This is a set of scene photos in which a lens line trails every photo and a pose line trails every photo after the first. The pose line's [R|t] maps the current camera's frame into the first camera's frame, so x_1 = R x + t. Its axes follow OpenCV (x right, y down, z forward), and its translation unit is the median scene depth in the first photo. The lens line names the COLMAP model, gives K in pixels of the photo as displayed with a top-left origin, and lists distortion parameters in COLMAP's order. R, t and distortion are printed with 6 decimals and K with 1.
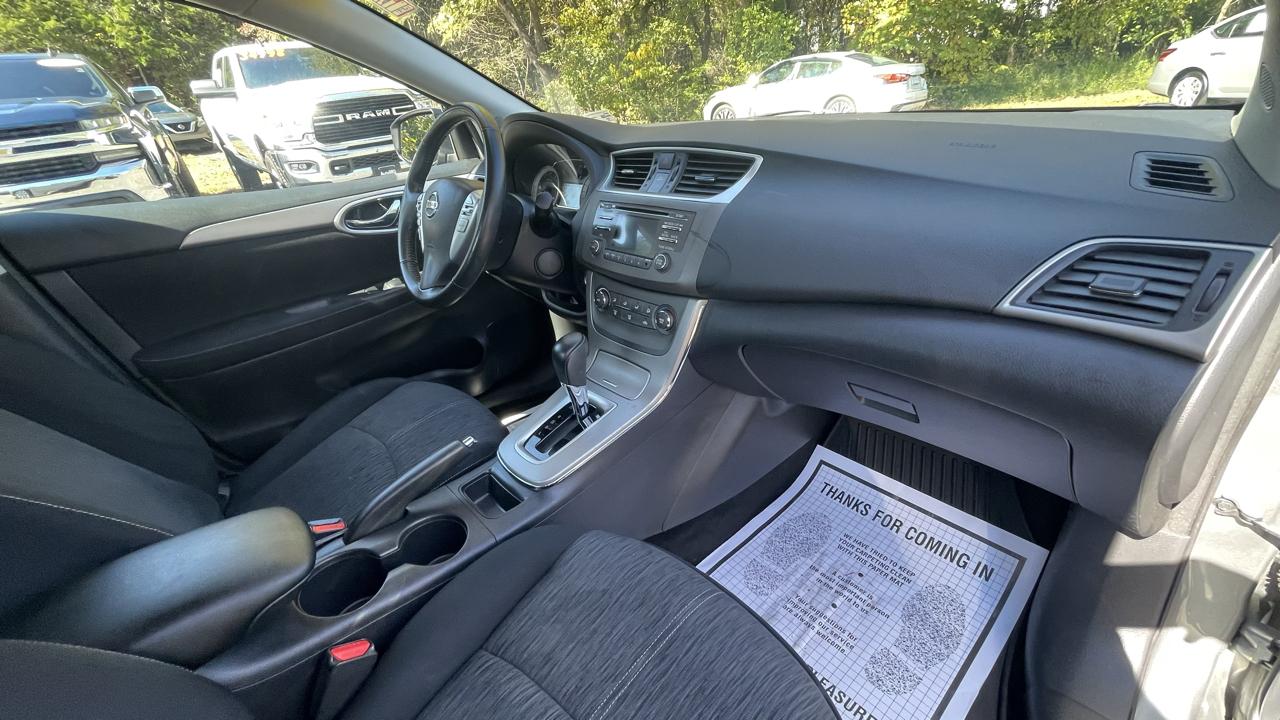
lens RADIAL K [[516.2, 0, 644.1], [0, 516.2, 359.6], [0, 0, 1]] dist [-0.000985, -0.000352]
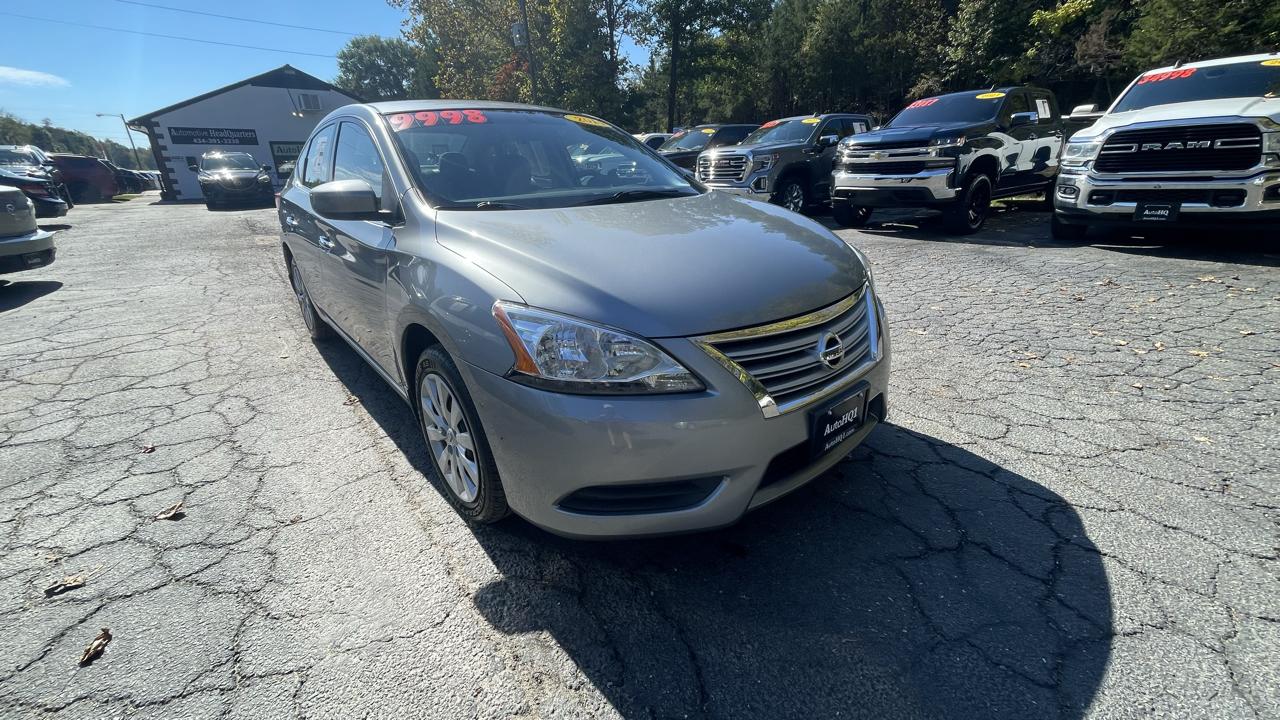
lens RADIAL K [[516.2, 0, 641.7], [0, 516.2, 356.0], [0, 0, 1]] dist [-0.000985, -0.000352]
pose [[-0.044489, 0.434755, -0.899449, 0.448781], [-0.431560, 0.803635, 0.409788, -0.159868], [0.900986, 0.406398, 0.151870, 0.203080]]
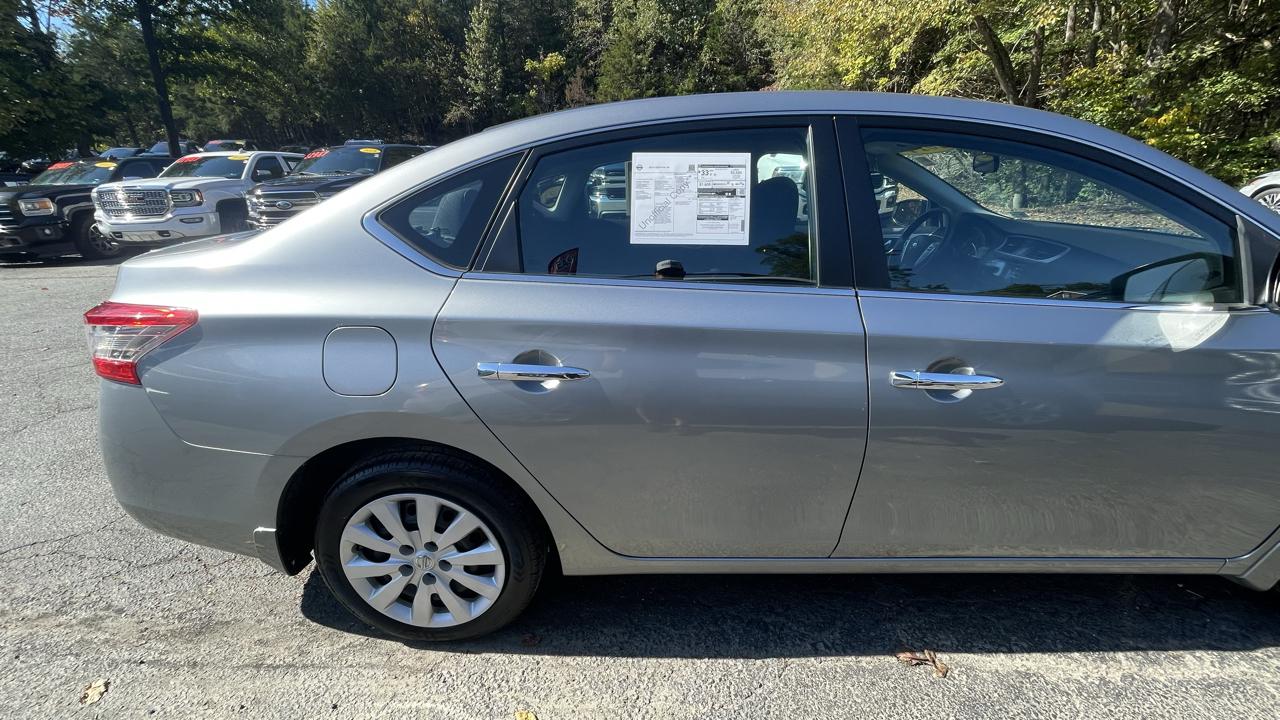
lens RADIAL K [[516.2, 0, 637.5], [0, 516.2, 360.2], [0, 0, 1]] dist [-0.000985, -0.000352]
pose [[0.716706, 0.304946, -0.627169, 0.056633], [-0.352144, 0.934502, 0.051961, 0.088056], [0.601936, 0.183613, 0.777148, -0.255457]]
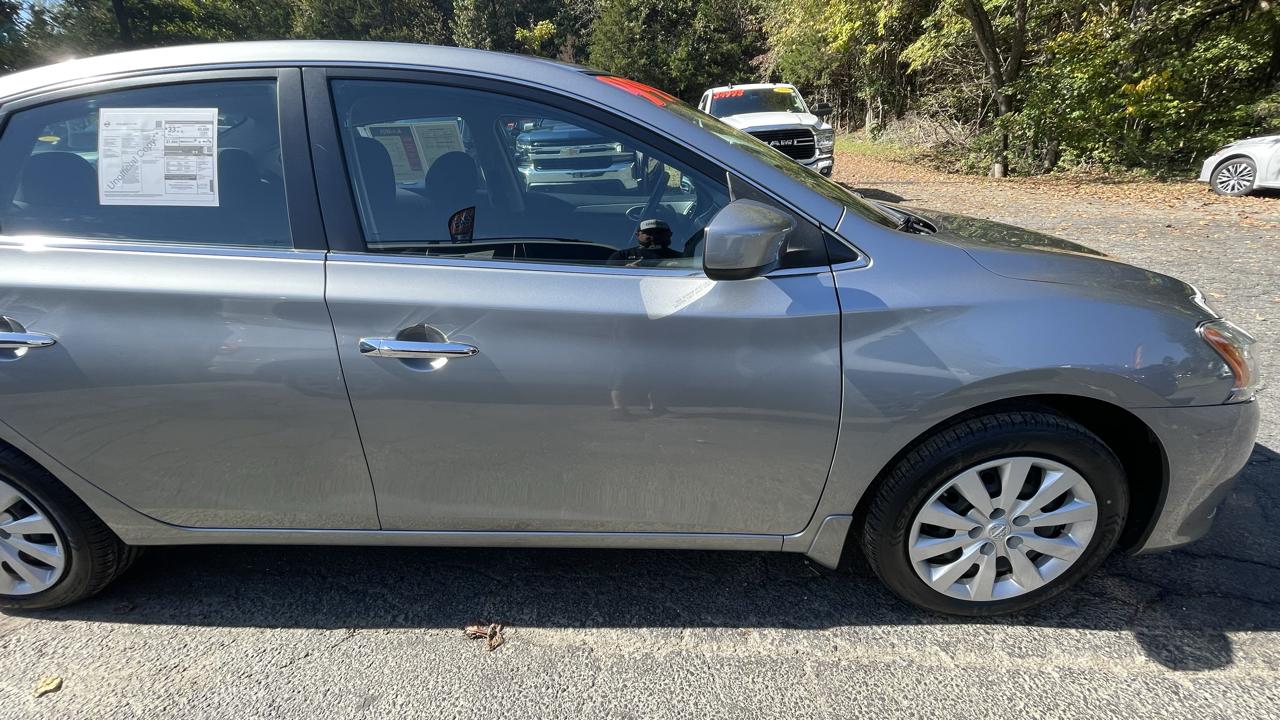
lens RADIAL K [[516.2, 0, 637.9], [0, 516.2, 359.2], [0, 0, 1]] dist [-0.000985, -0.000352]
pose [[0.705493, 0.334290, -0.624924, 0.205294], [-0.353864, 0.930141, 0.098074, 0.016011], [0.614052, 0.151947, 0.774501, -0.117274]]
